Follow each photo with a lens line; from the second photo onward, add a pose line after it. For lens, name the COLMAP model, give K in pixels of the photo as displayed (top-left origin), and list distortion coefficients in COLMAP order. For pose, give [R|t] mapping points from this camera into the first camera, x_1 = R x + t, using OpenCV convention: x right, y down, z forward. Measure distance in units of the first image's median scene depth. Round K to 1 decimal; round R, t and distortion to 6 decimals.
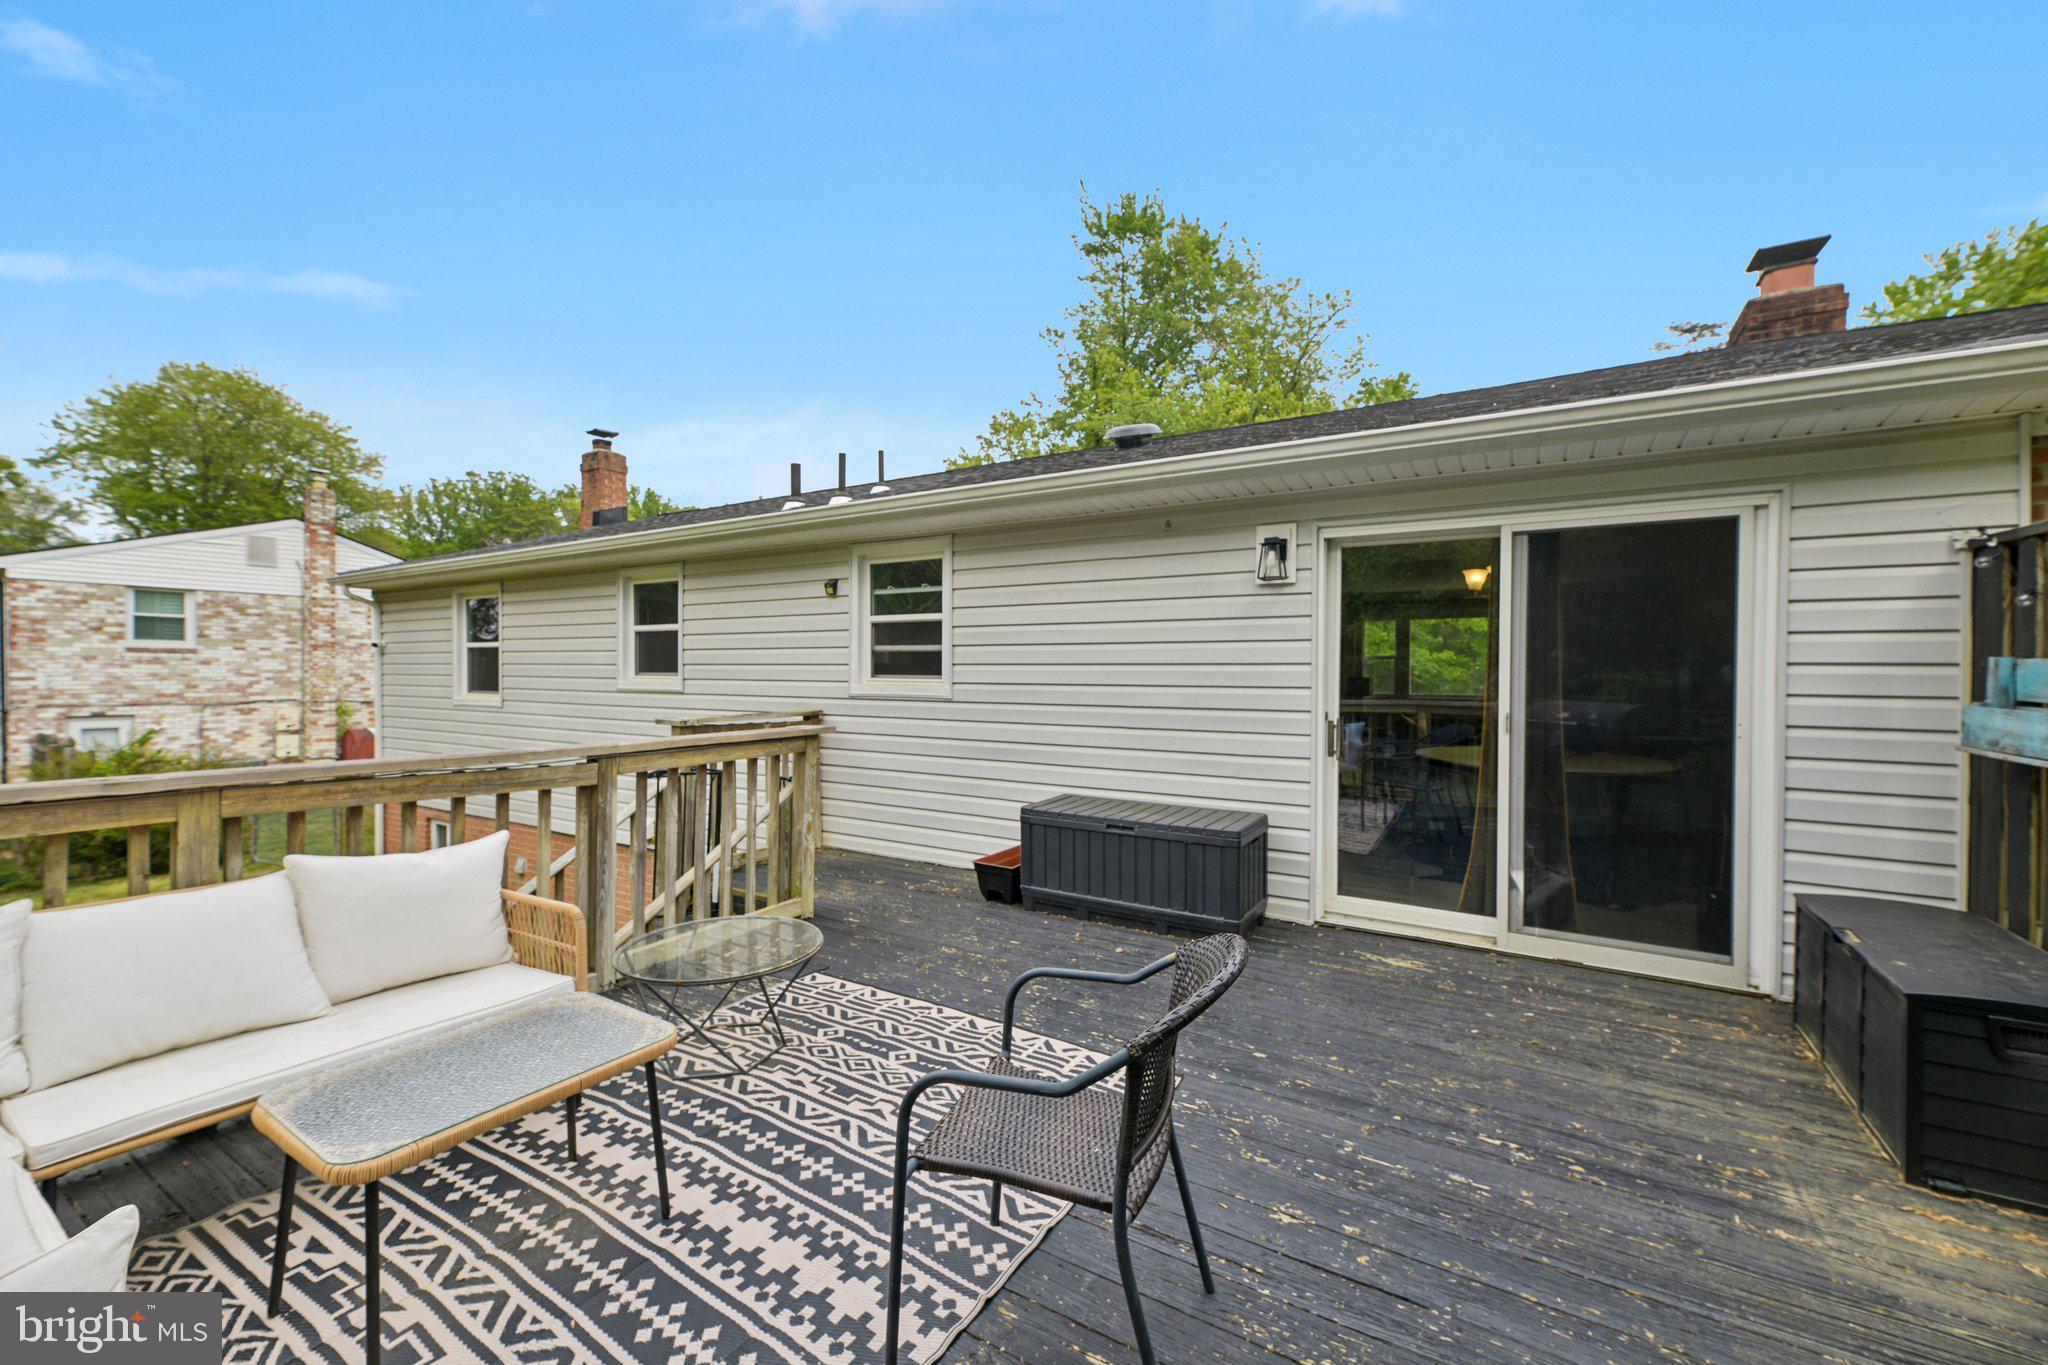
lens RADIAL K [[801.6, 0, 1024.0], [0, 801.6, 682.5], [0, 0, 1]] dist [0.000419, 0.000019]
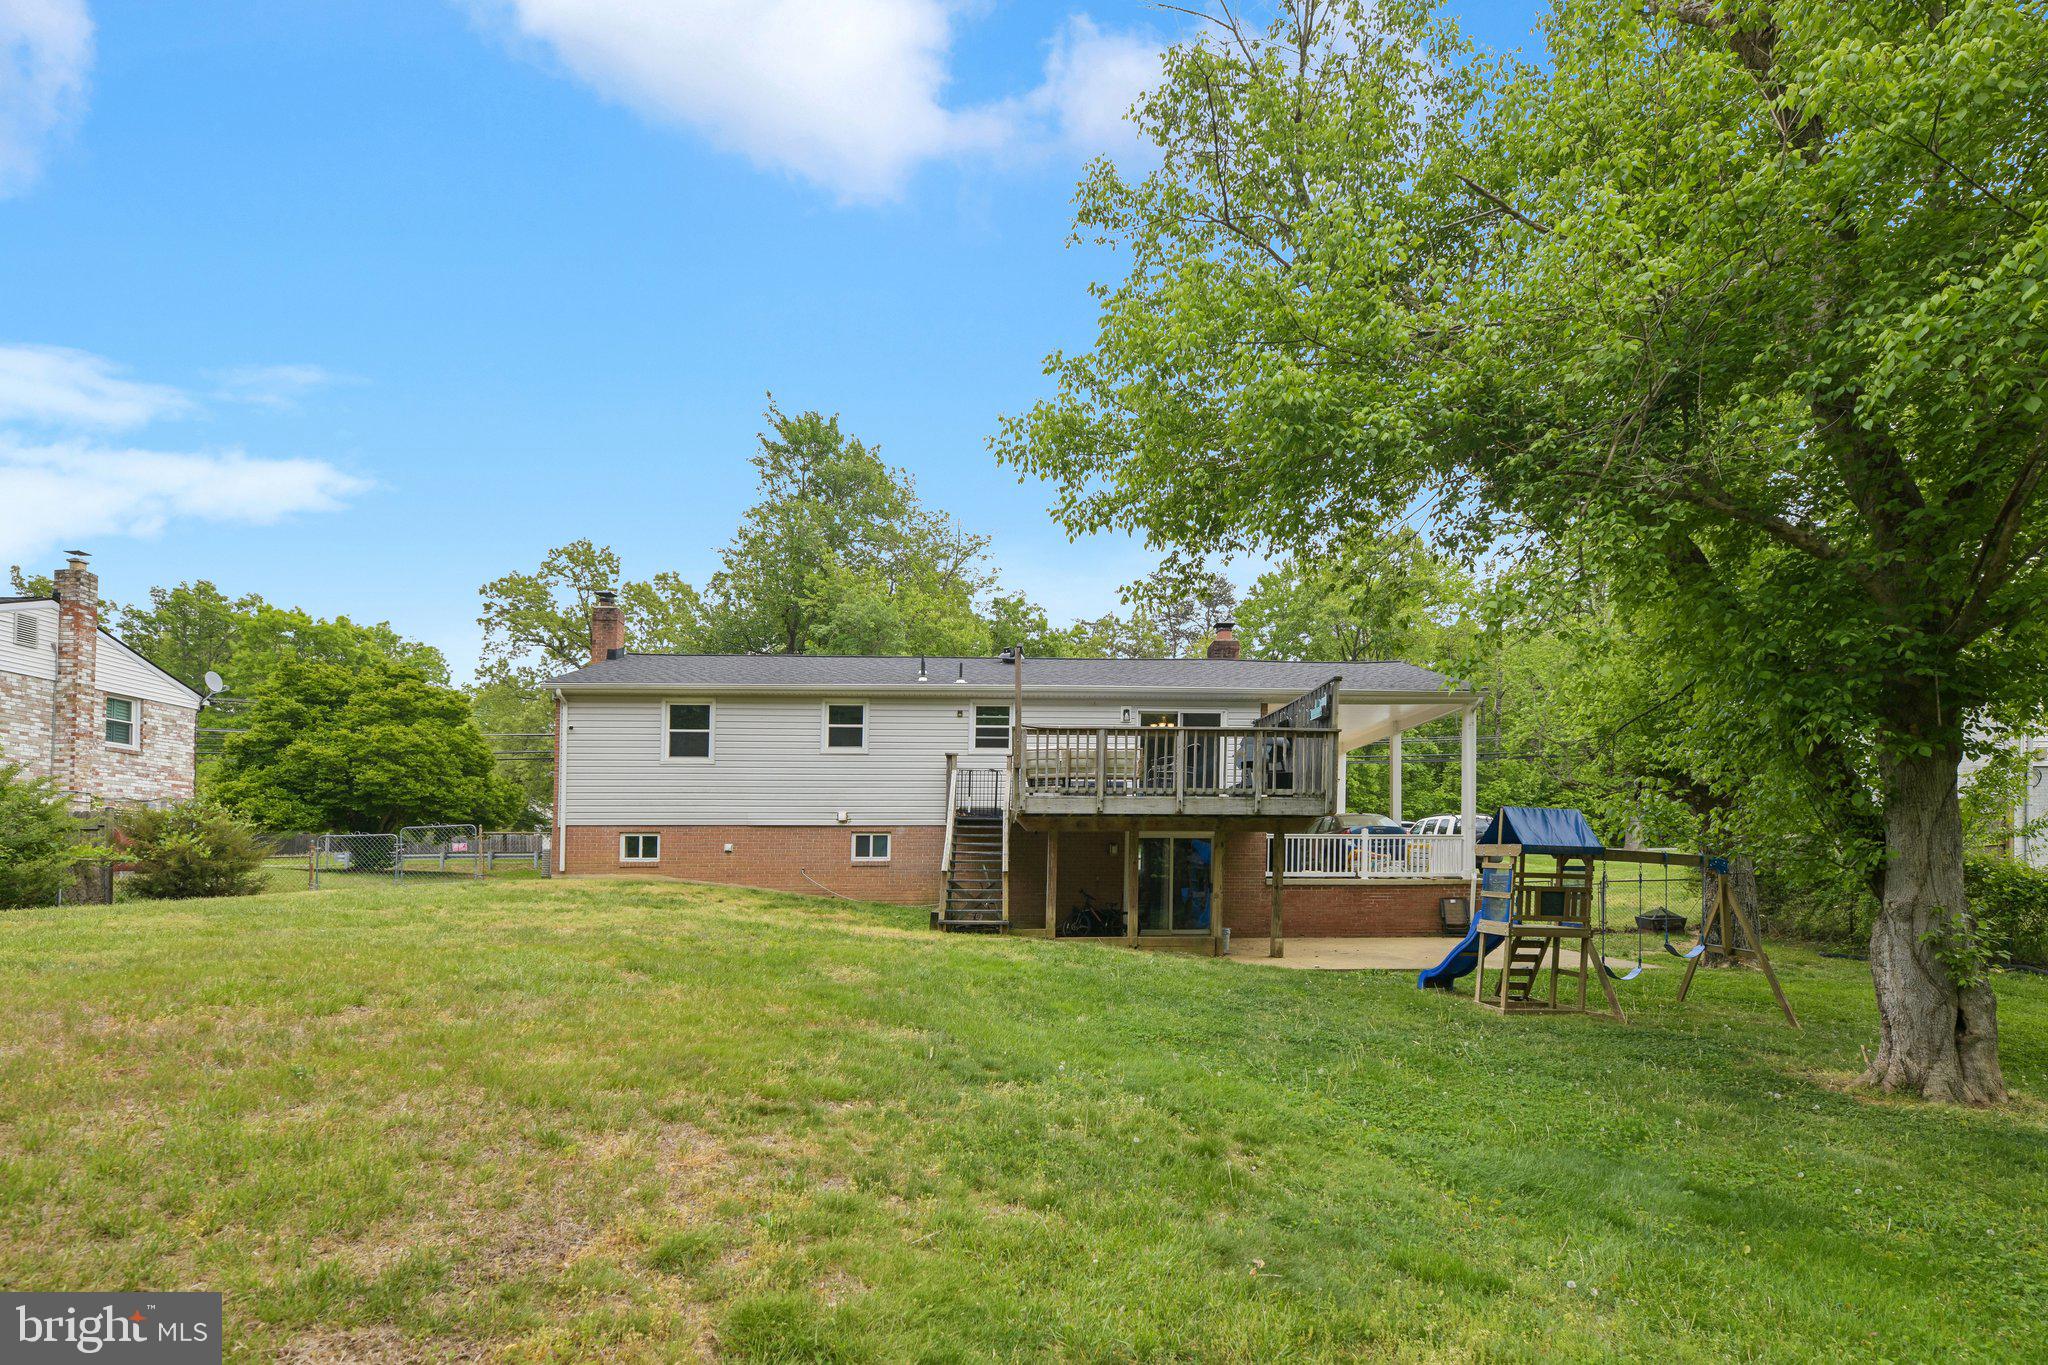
lens RADIAL K [[1016.5, 0, 1024.0], [0, 1016.5, 682.5], [0, 0, 1]] dist [0.001055, 0.000121]
pose [[0.841982, 0.088889, 0.532133, -0.601636], [0.010620, 0.983412, -0.181075, 0.126339], [-0.539401, 0.158113, 0.827071, -0.616994]]
